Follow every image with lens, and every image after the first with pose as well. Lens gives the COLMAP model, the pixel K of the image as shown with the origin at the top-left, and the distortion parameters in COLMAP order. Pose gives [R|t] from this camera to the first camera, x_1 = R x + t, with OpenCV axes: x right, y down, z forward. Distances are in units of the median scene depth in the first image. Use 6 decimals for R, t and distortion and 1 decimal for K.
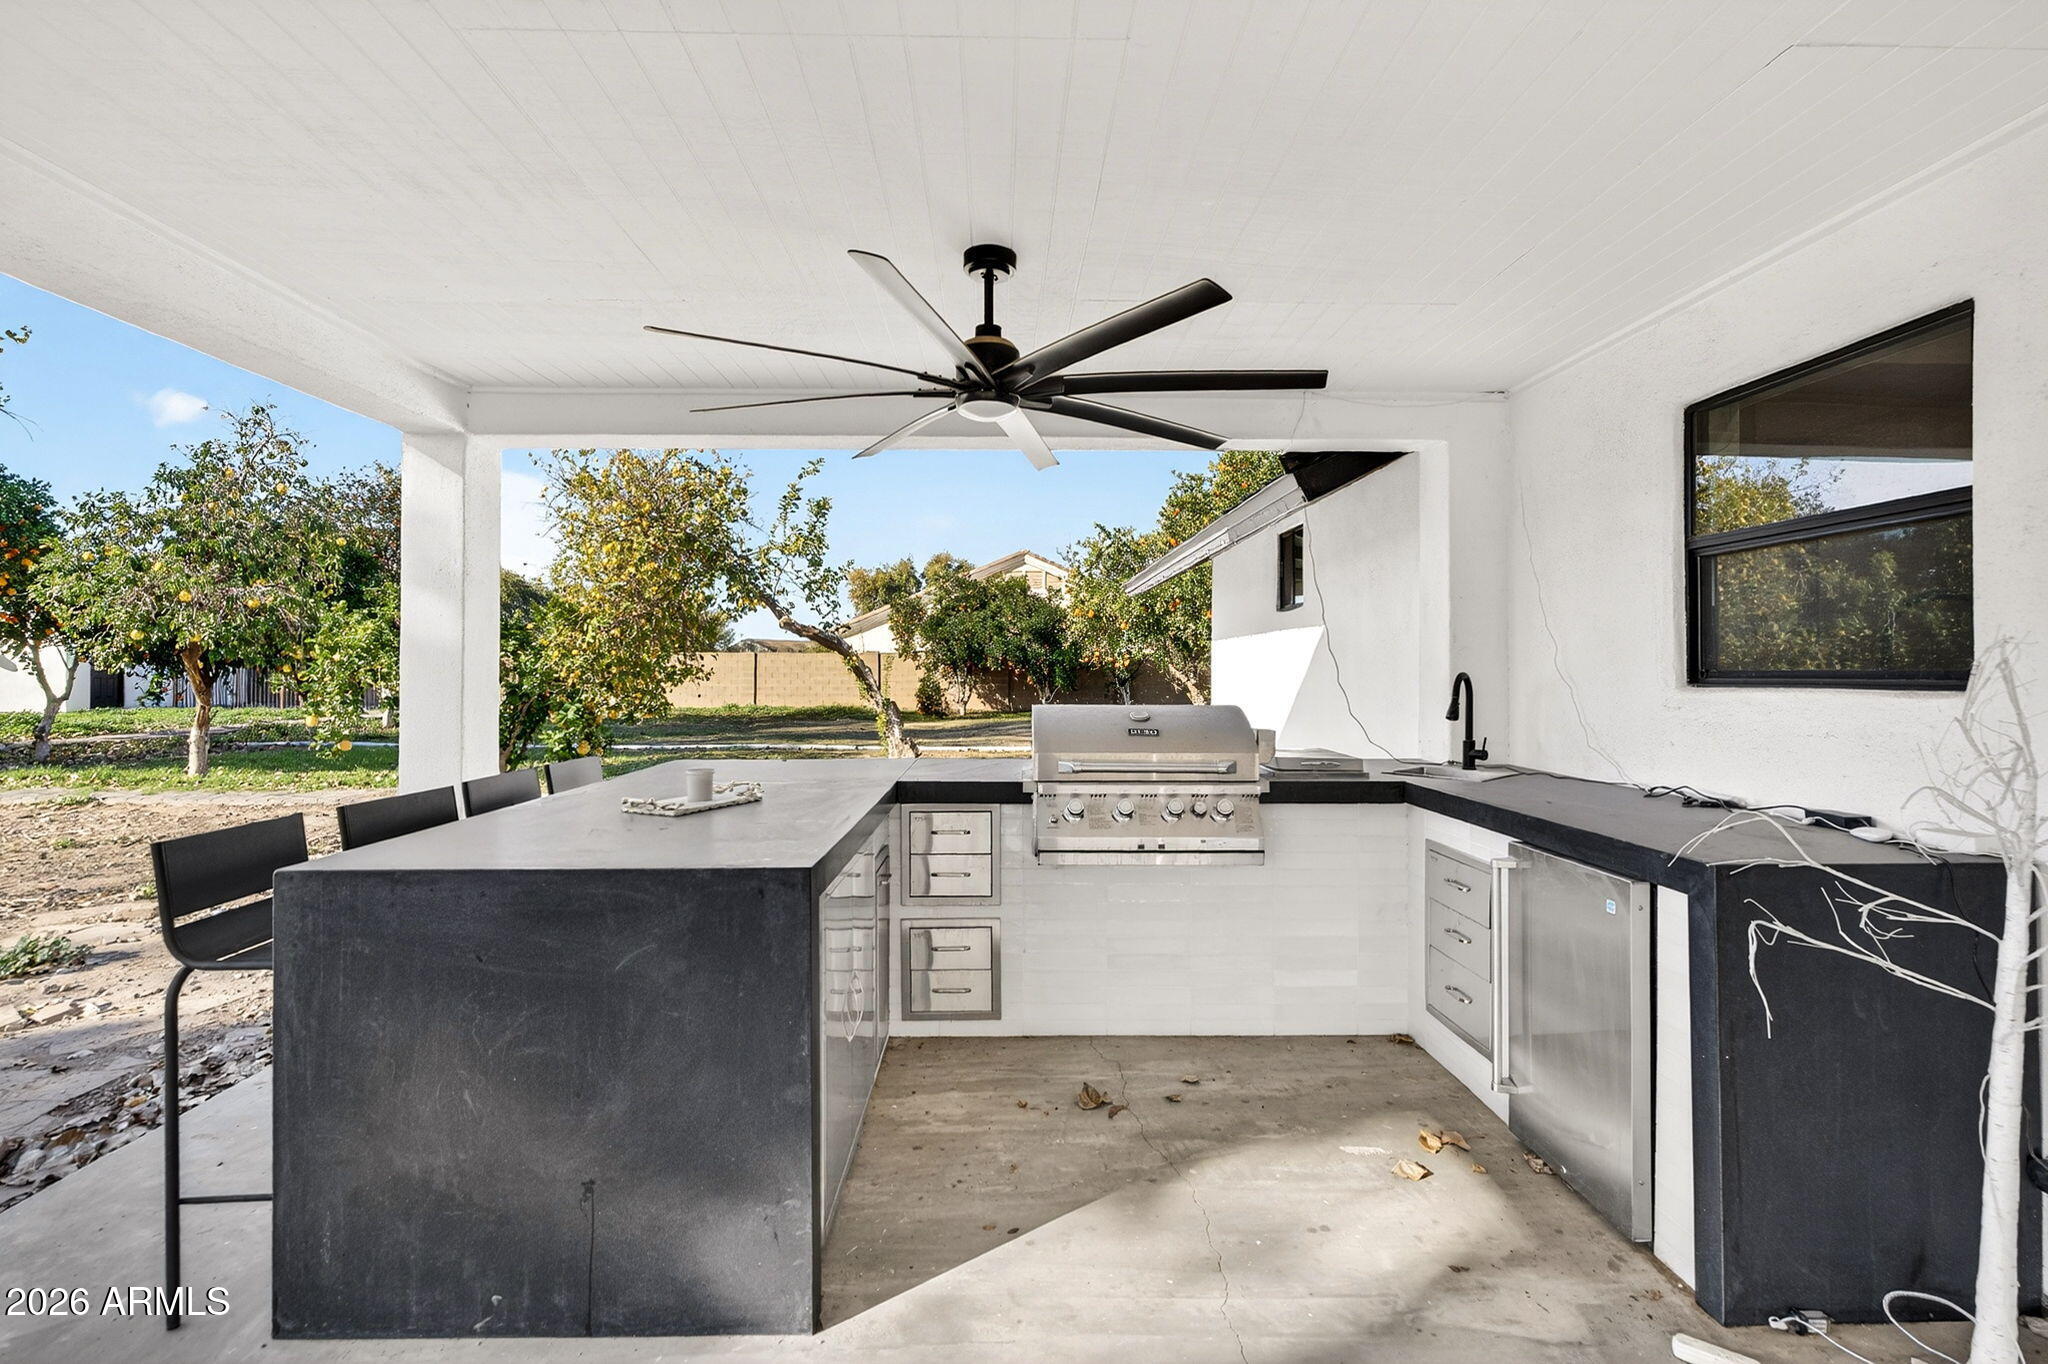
lens RADIAL K [[939.1, 0, 1024.0], [0, 939.1, 682.0], [0, 0, 1]] dist [-0.009750, 0.000444]
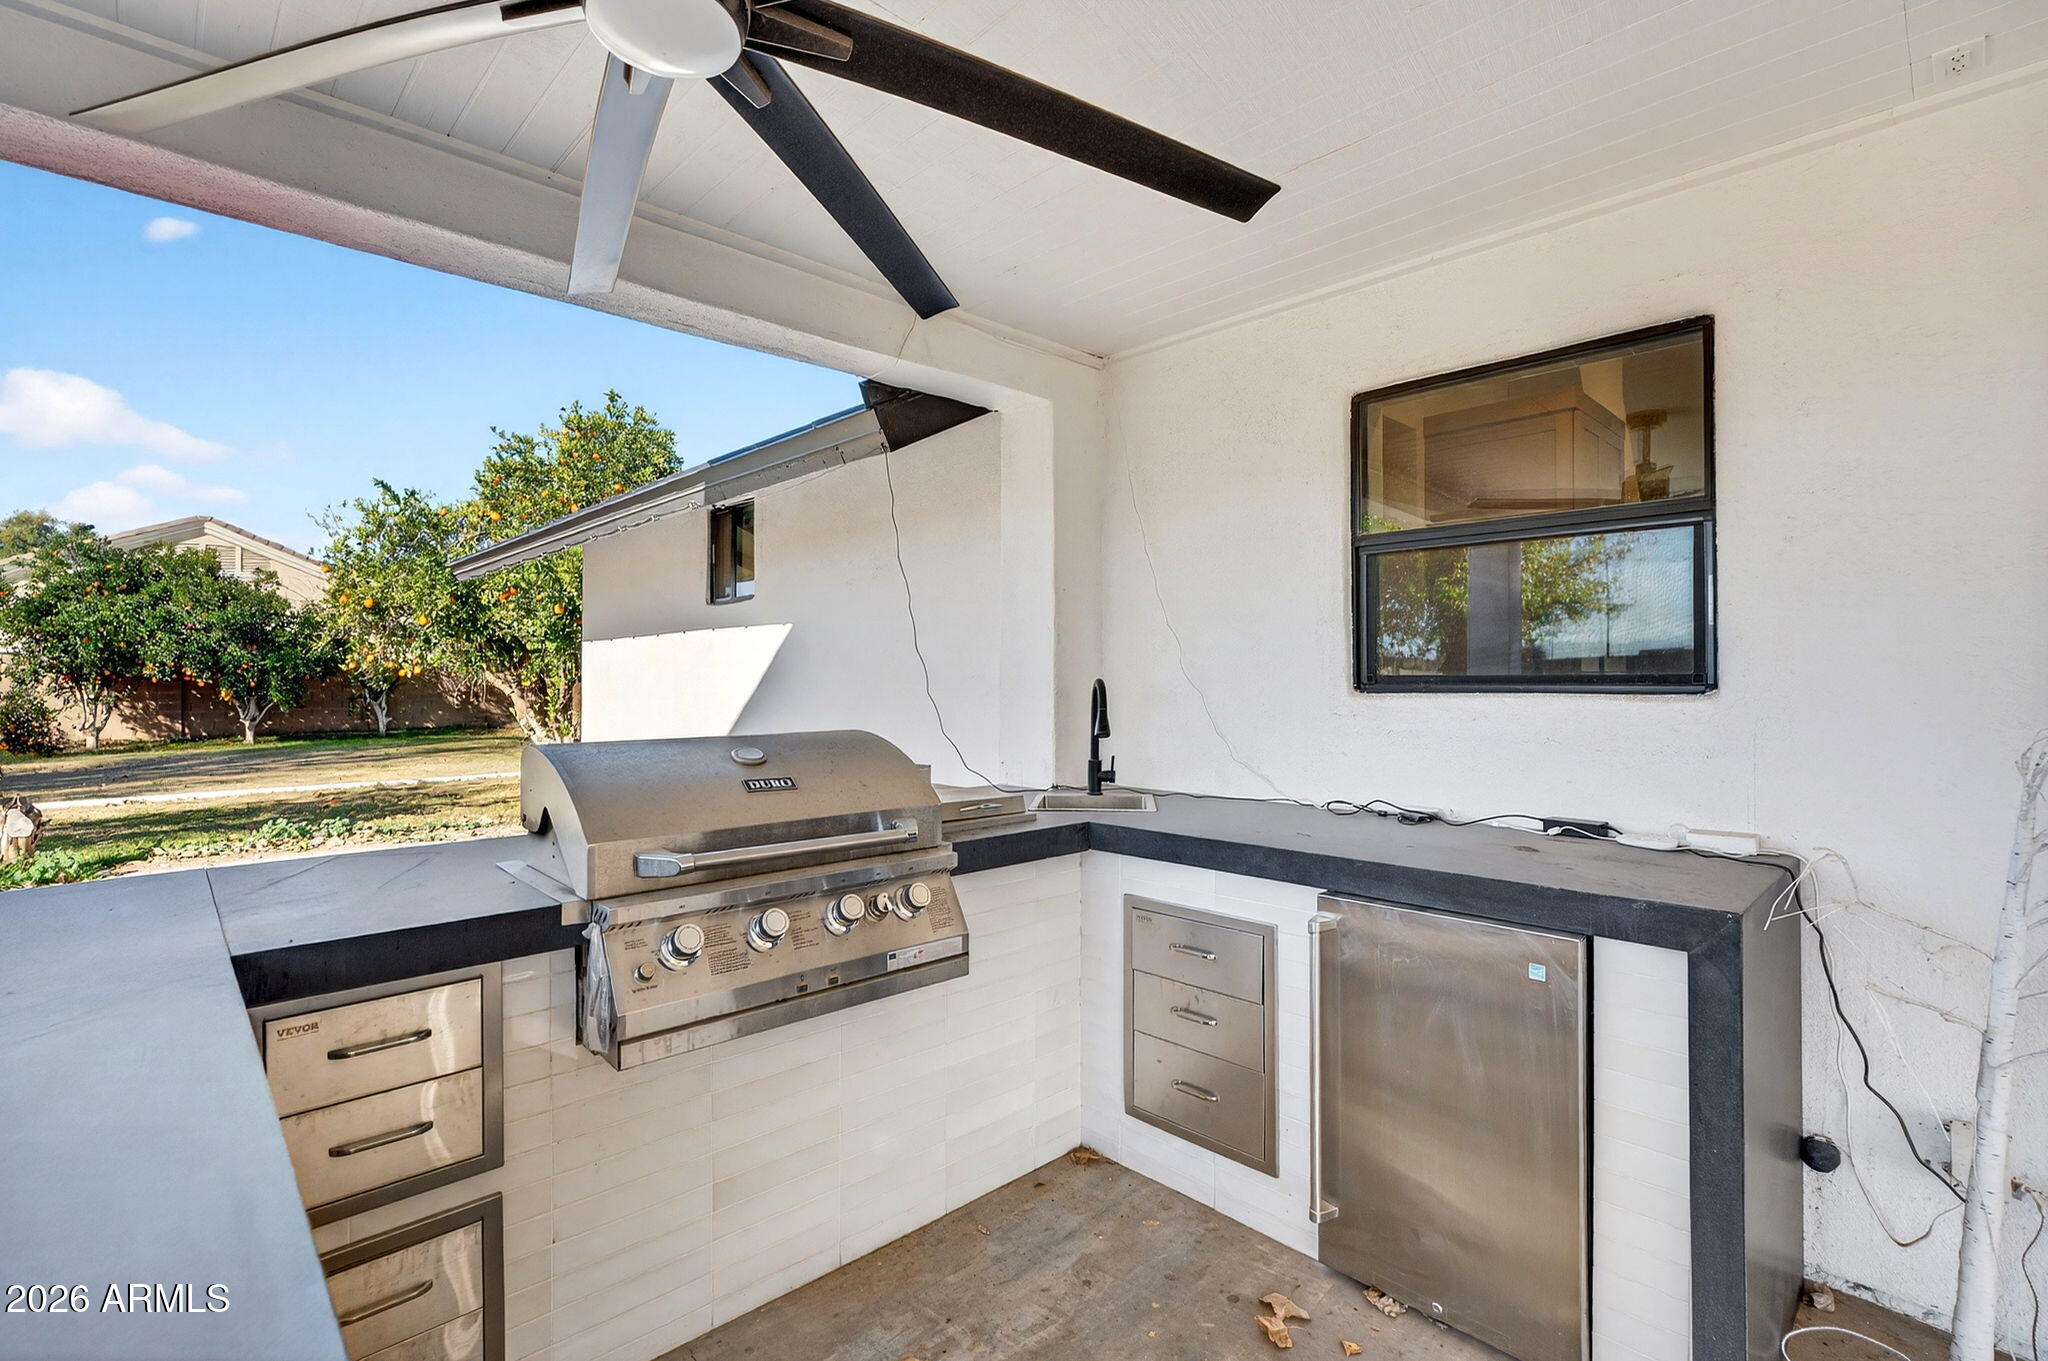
lens RADIAL K [[939.1, 0, 1024.0], [0, 939.1, 680.5], [0, 0, 1]] dist [-0.009750, 0.000444]
pose [[0.740958, -0.005498, 0.671529, -0.048431], [0.012883, 0.999899, -0.006029, -0.001722], [-0.671428, 0.013118, 0.740954, 0.150280]]
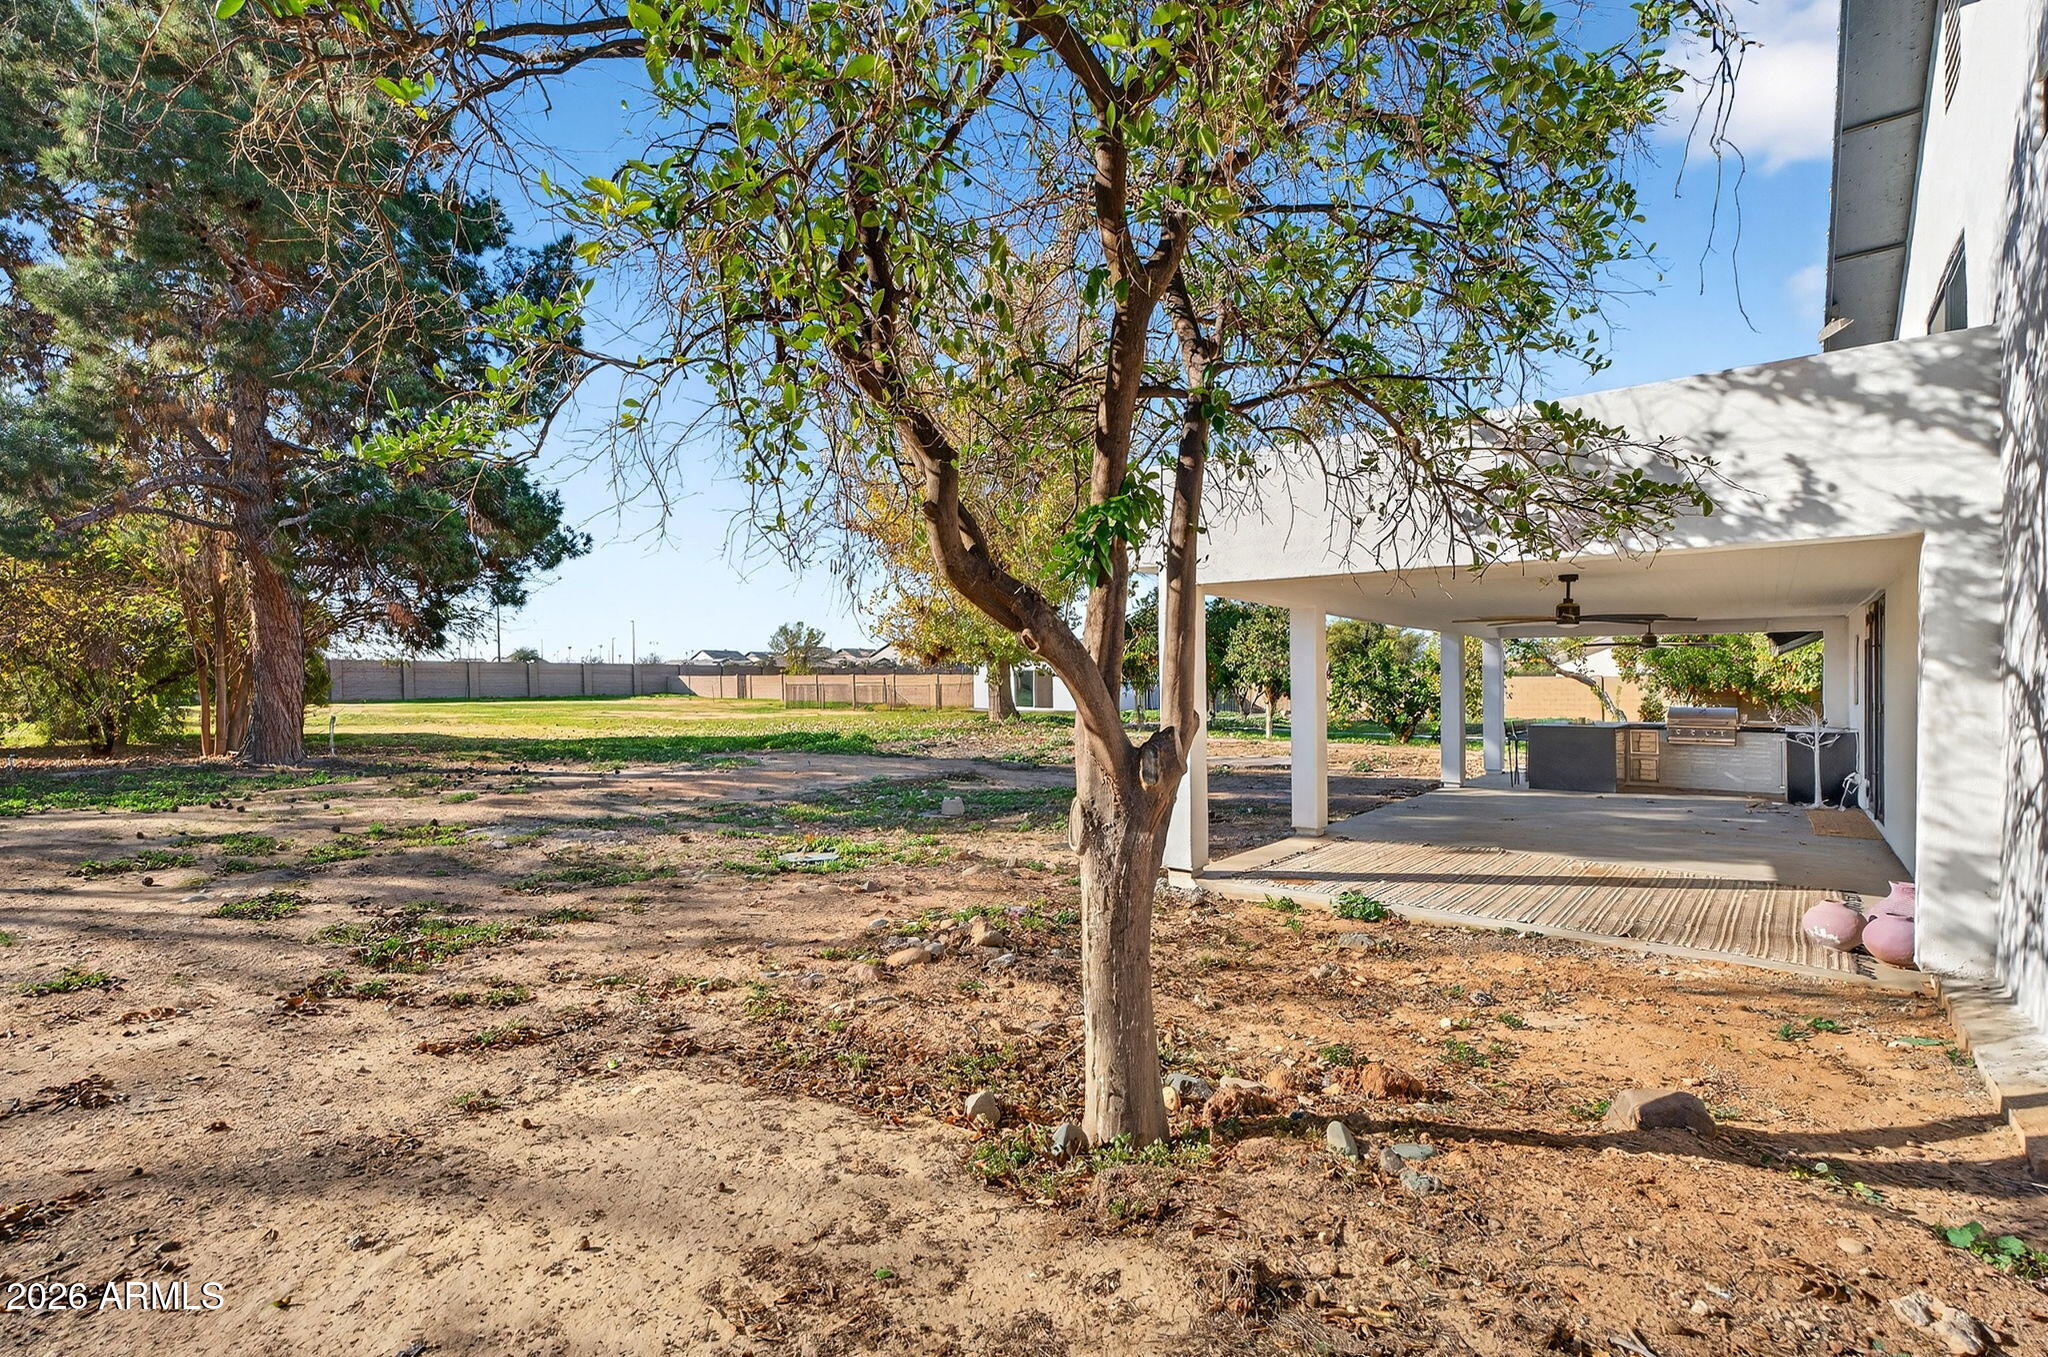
lens RADIAL K [[932.2, 0, 1024.0], [0, 932.2, 678.5], [0, 0, 1]] dist [0.027267, -0.000079]
pose [[0.768287, -0.003665, -0.640095, 0.152851], [-0.009420, 0.999811, -0.017031, -0.001109], [0.640036, 0.019114, 0.768107, -1.240807]]
